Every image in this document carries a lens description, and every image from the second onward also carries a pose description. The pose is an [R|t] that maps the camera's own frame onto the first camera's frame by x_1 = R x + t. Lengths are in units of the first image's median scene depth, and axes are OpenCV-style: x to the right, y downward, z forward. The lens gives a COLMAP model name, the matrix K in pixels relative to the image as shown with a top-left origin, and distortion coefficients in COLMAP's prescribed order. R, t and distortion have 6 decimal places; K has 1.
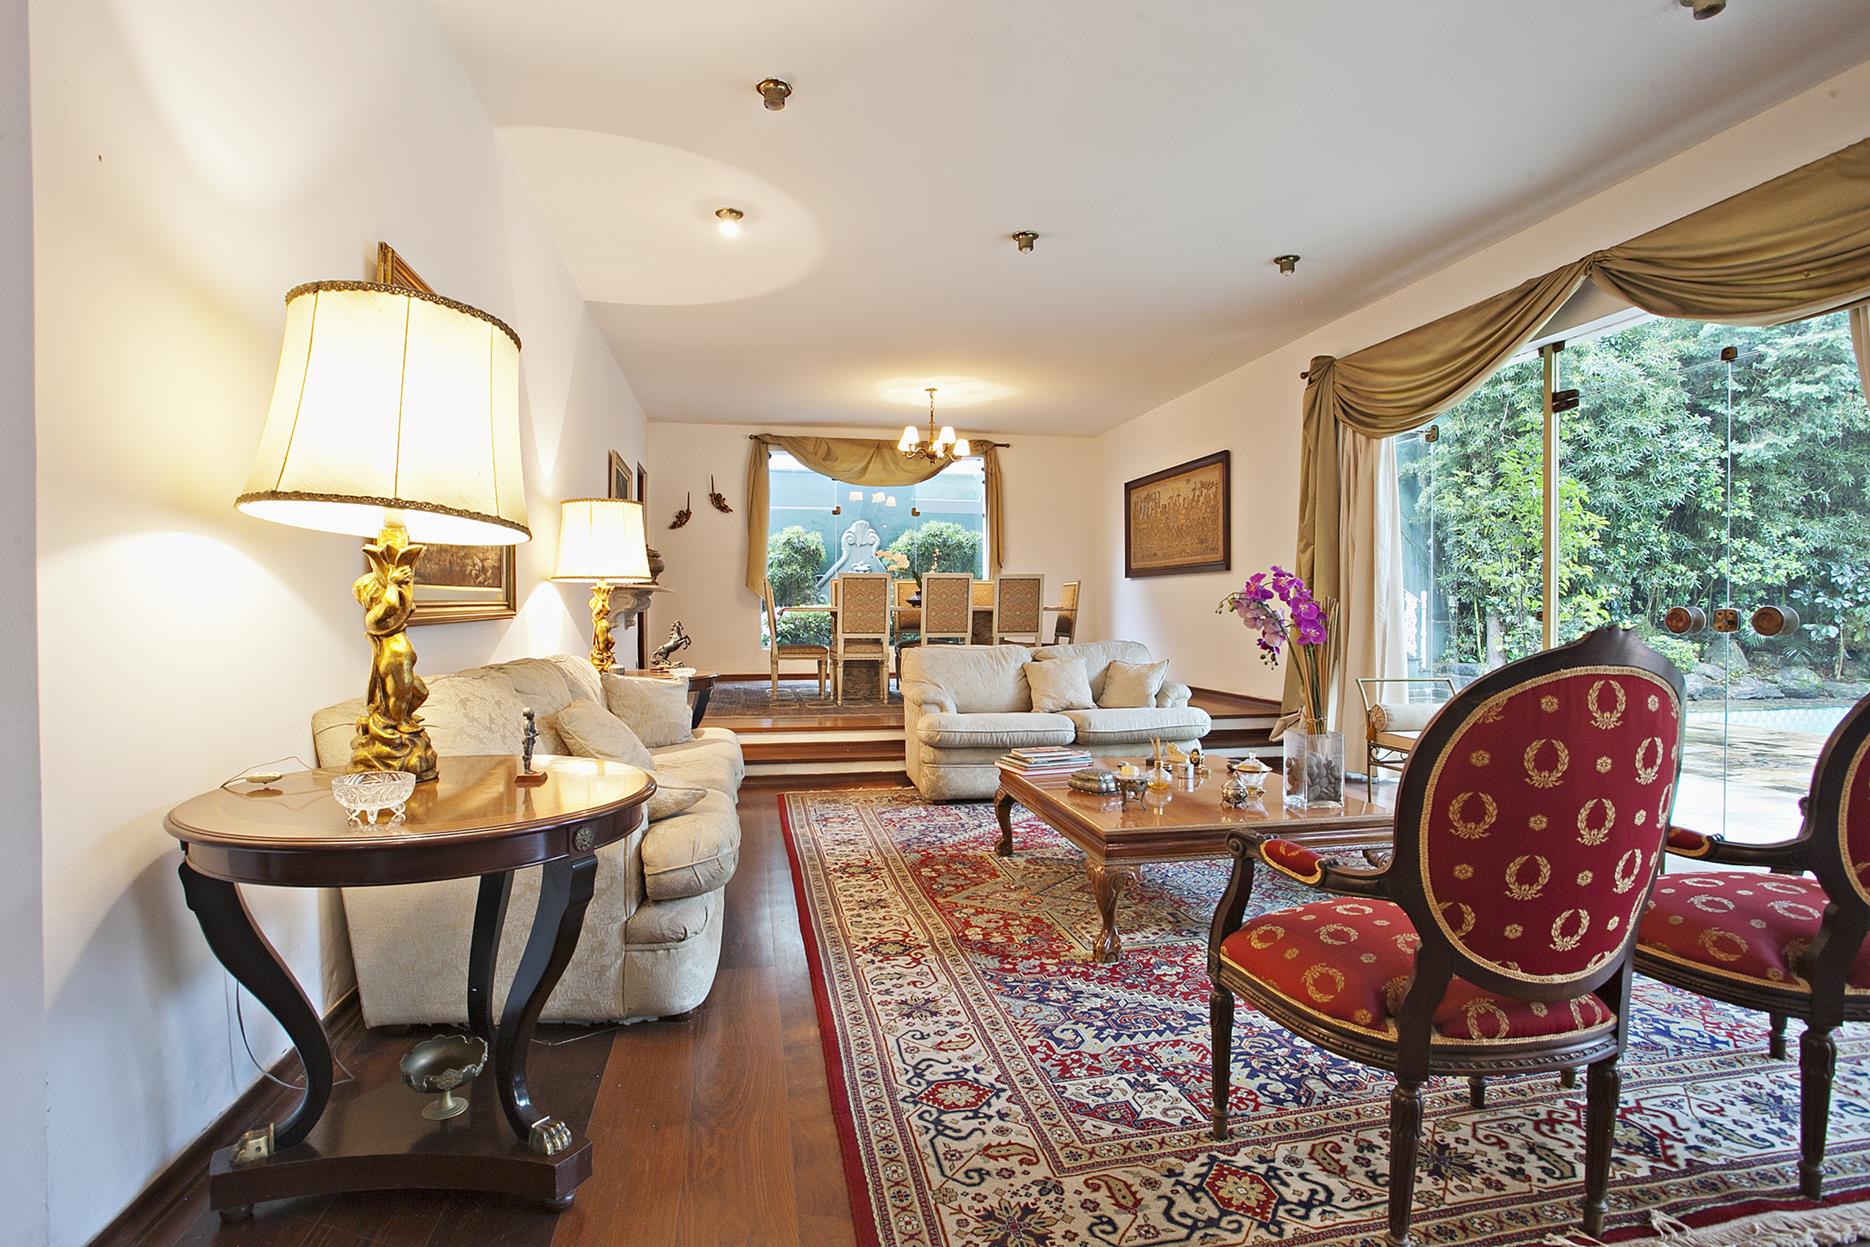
lens RADIAL K [[921.0, 0, 931.7], [0, 921.0, 623.7], [0, 0, 1]] dist [-0.076726, 0.037586]
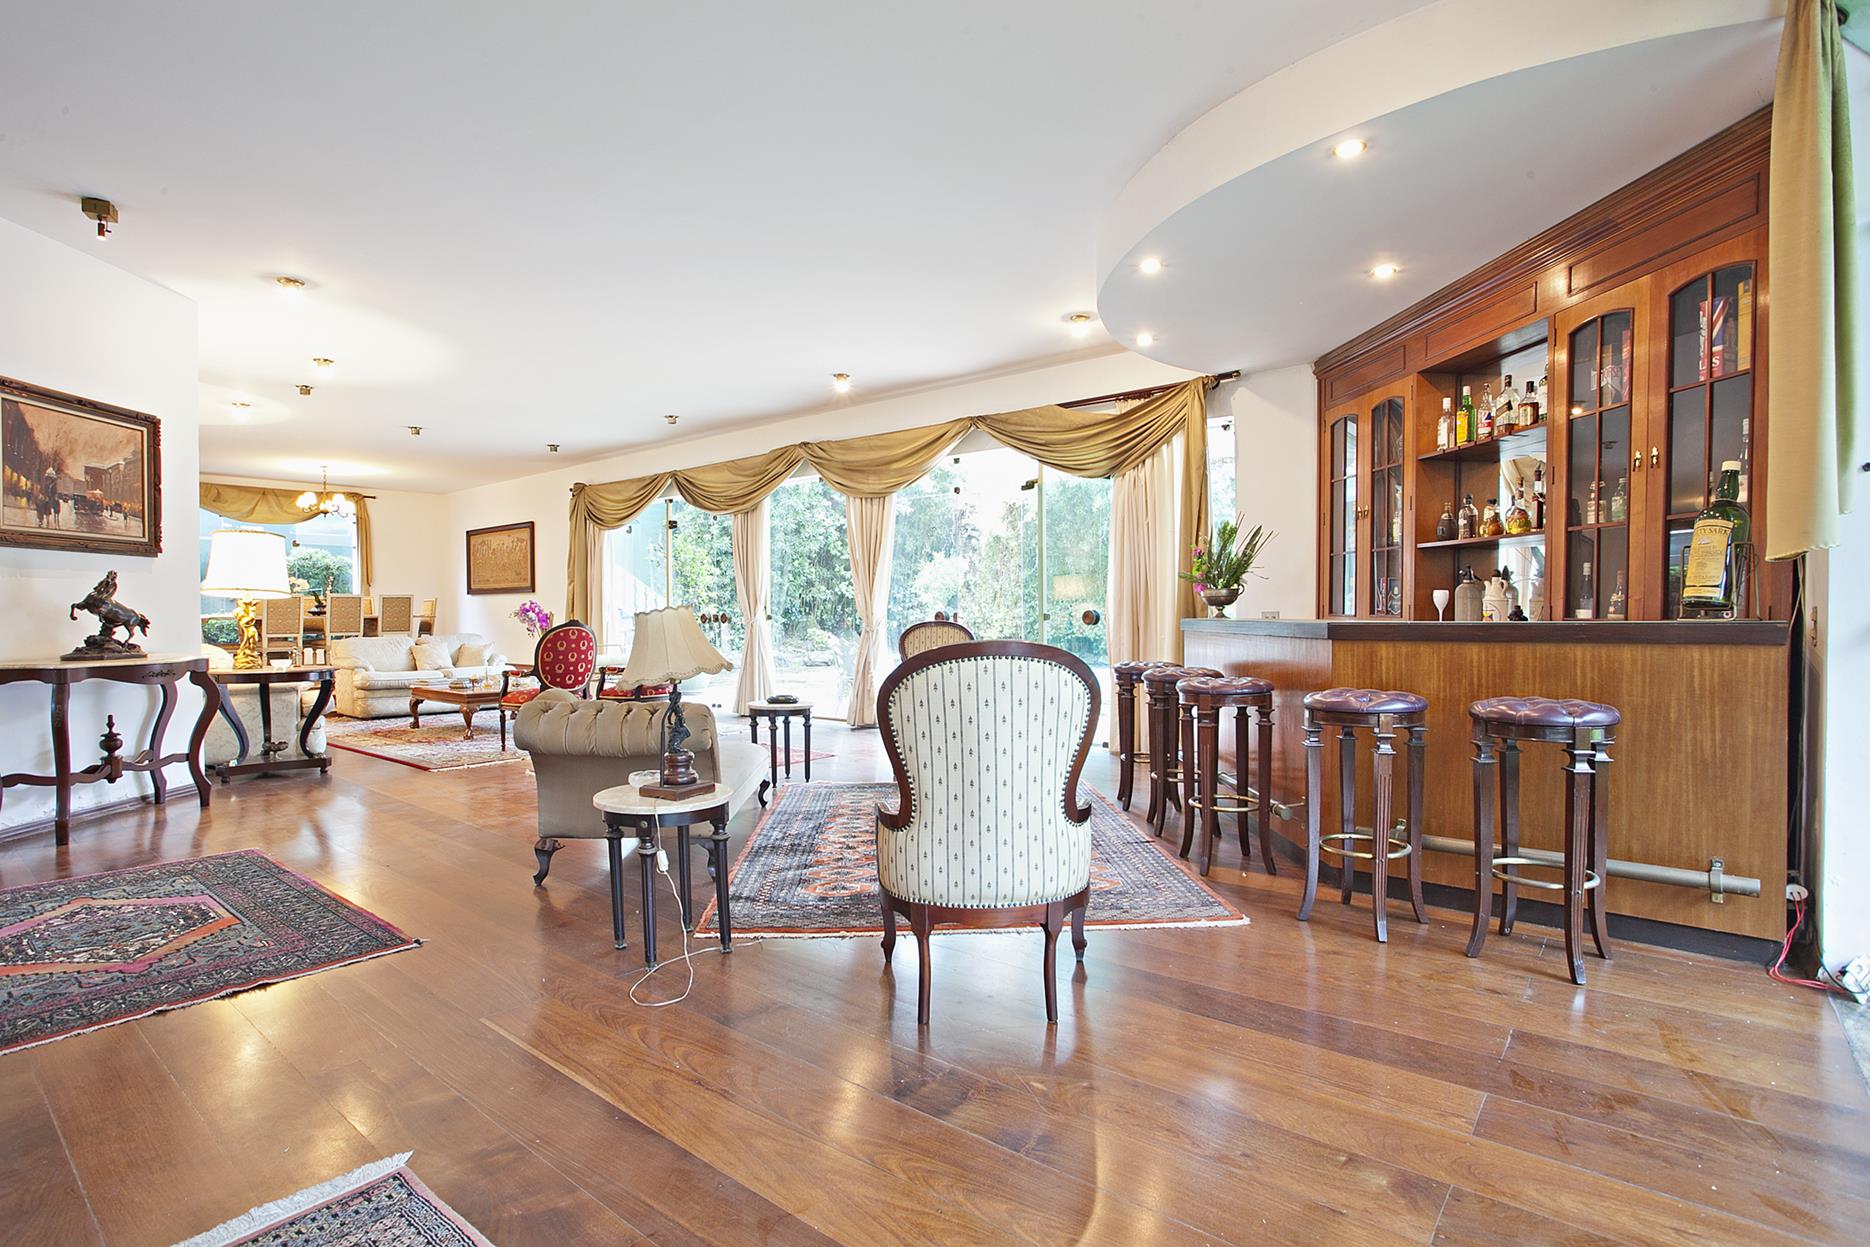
lens RADIAL K [[921.0, 0, 931.7], [0, 921.0, 623.7], [0, 0, 1]] dist [-0.076726, 0.037586]
pose [[0.772854, -0.014650, 0.634415, -0.167732], [0.017605, 0.999844, 0.001642, 0.009472], [-0.634340, 0.009900, 0.772991, -0.741667]]
